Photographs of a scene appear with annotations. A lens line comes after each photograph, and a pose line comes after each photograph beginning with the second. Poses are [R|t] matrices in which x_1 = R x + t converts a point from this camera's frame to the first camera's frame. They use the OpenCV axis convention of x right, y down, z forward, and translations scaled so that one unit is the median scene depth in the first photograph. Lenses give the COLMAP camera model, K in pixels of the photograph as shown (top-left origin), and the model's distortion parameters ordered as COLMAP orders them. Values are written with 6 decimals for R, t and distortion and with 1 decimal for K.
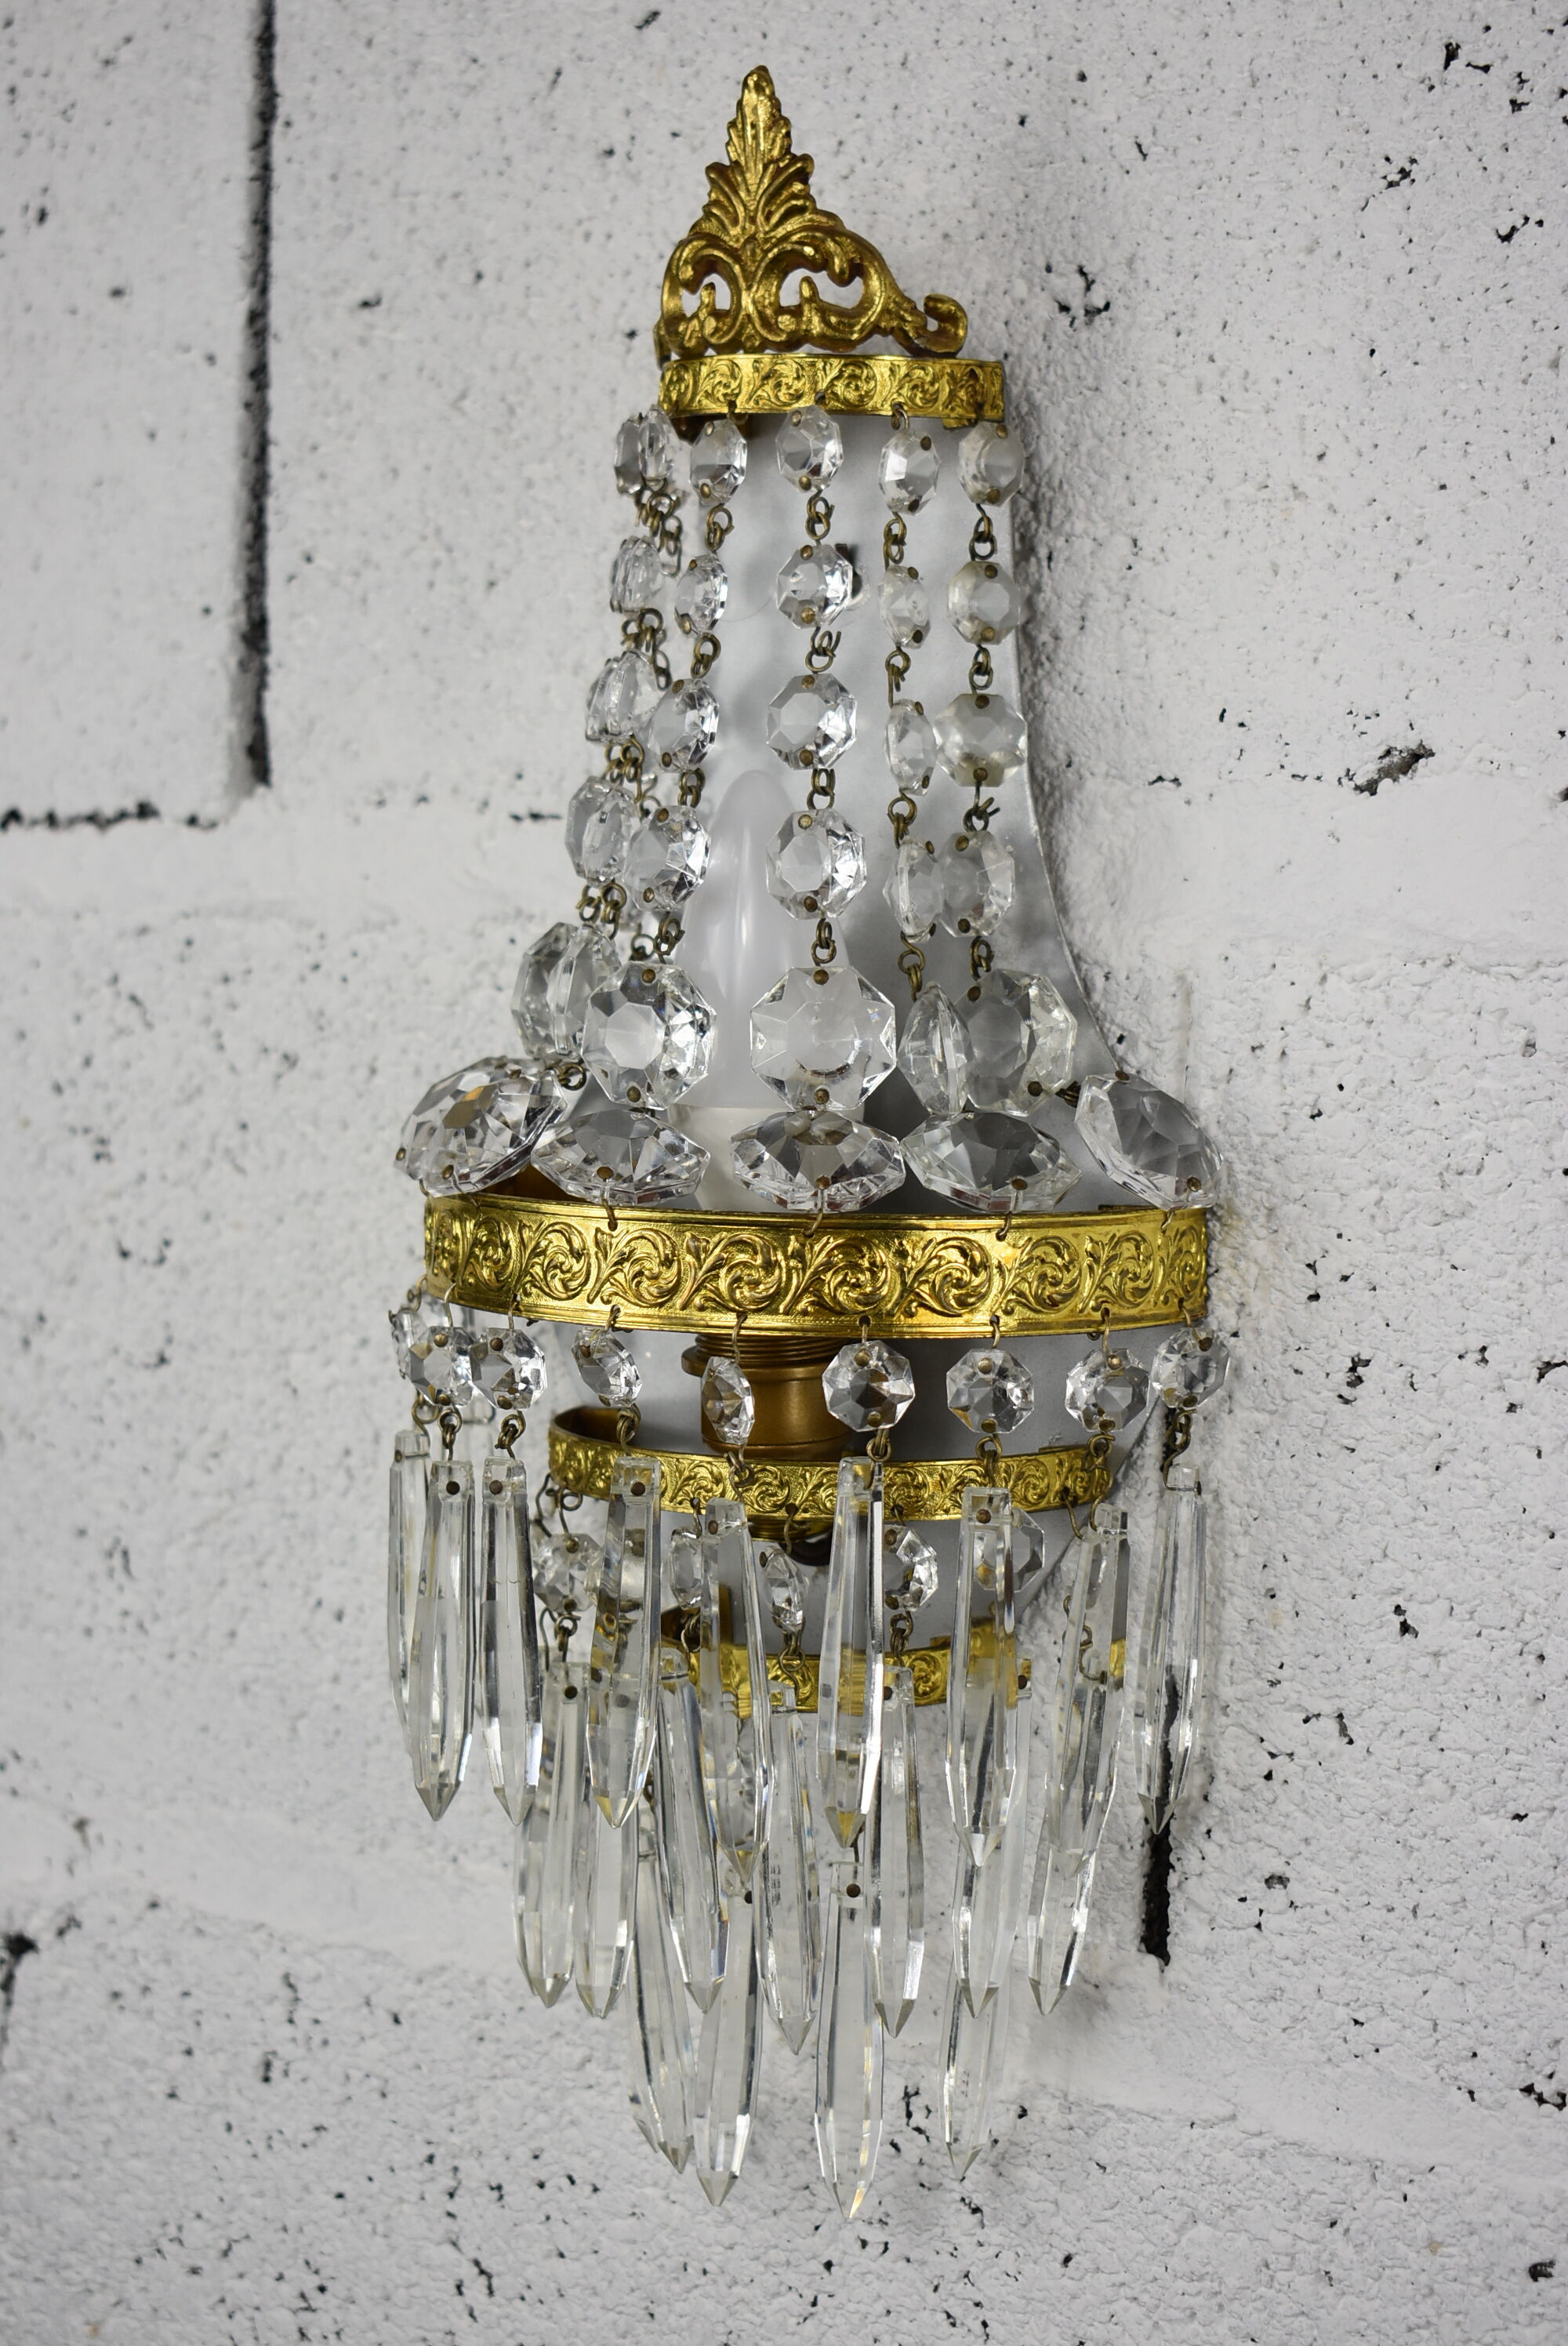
lens RADIAL K [[3586.7, 0, 784.0], [0, 3586.7, 1173.0], [0, 0, 1]] dist [-0.013149, -0.032615]
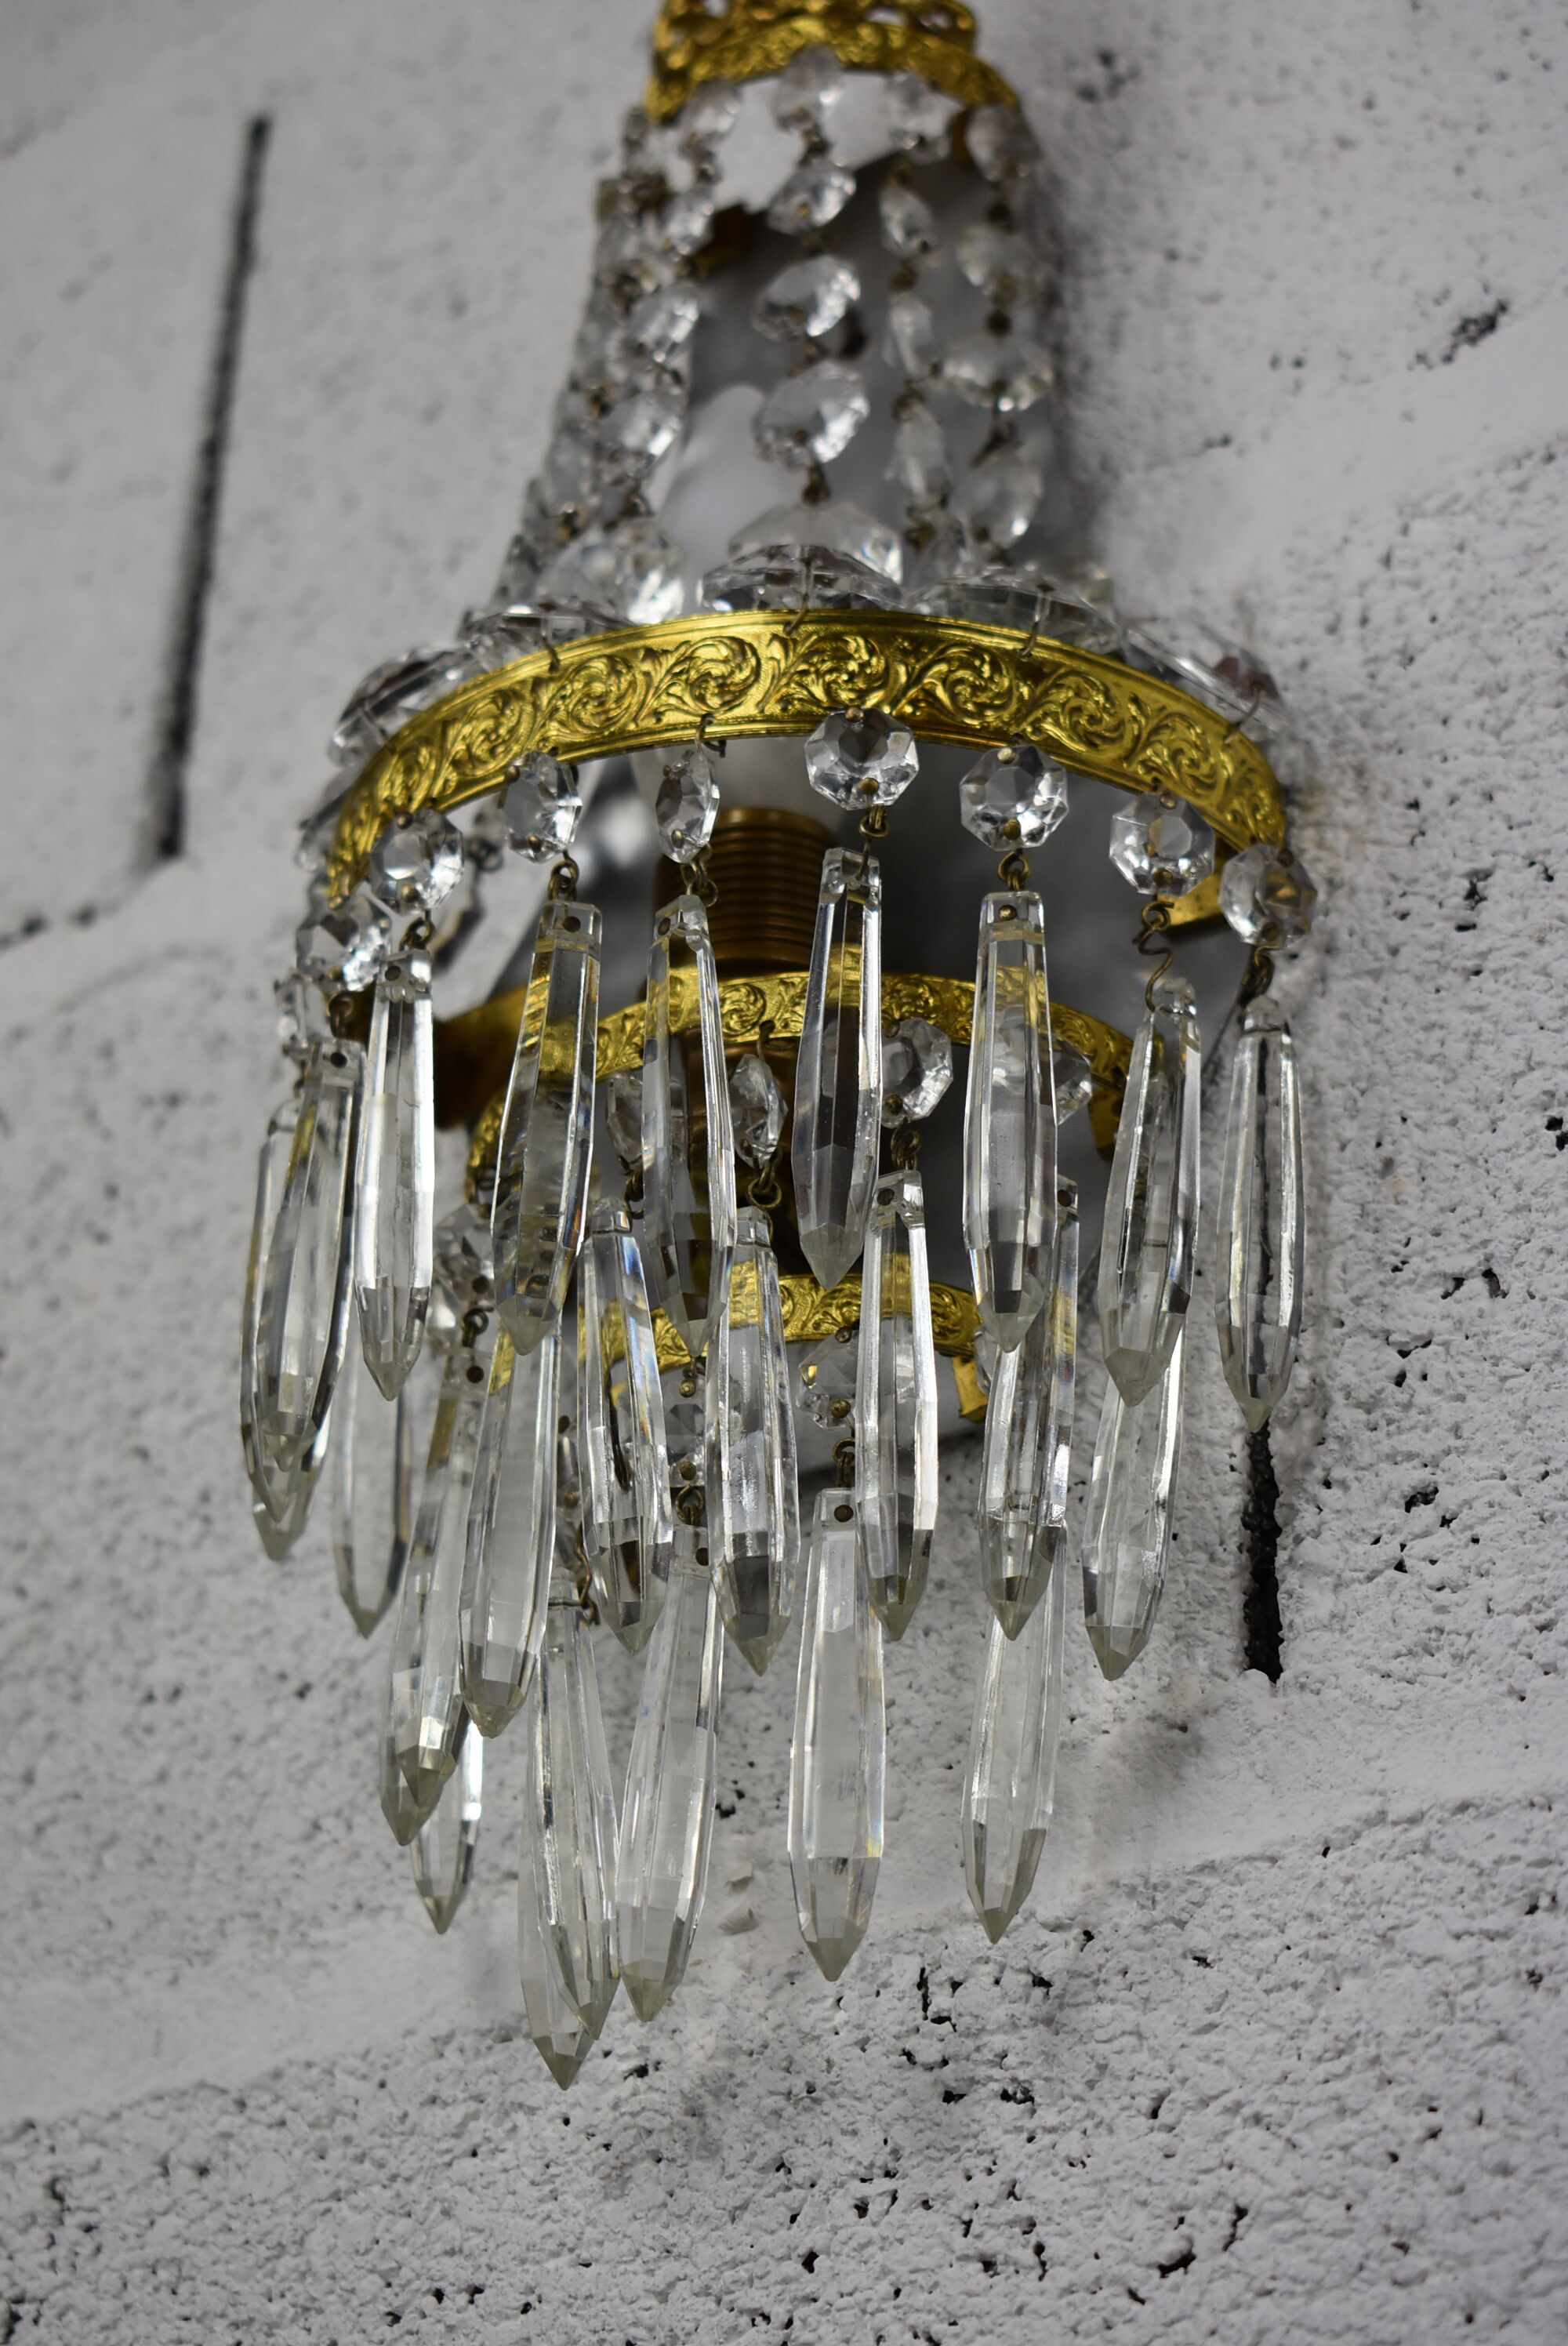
lens RADIAL K [[4294.8, 0, 784.0], [0, 4294.8, 1173.0], [0, 0, 1]] dist [-0.008855, 0.196878]
pose [[0.999859, 0.007488, -0.015009, 0.019100], [-0.014349, 0.845228, -0.534213, 0.595540], [0.008686, 0.534353, 0.845217, 0.213049]]
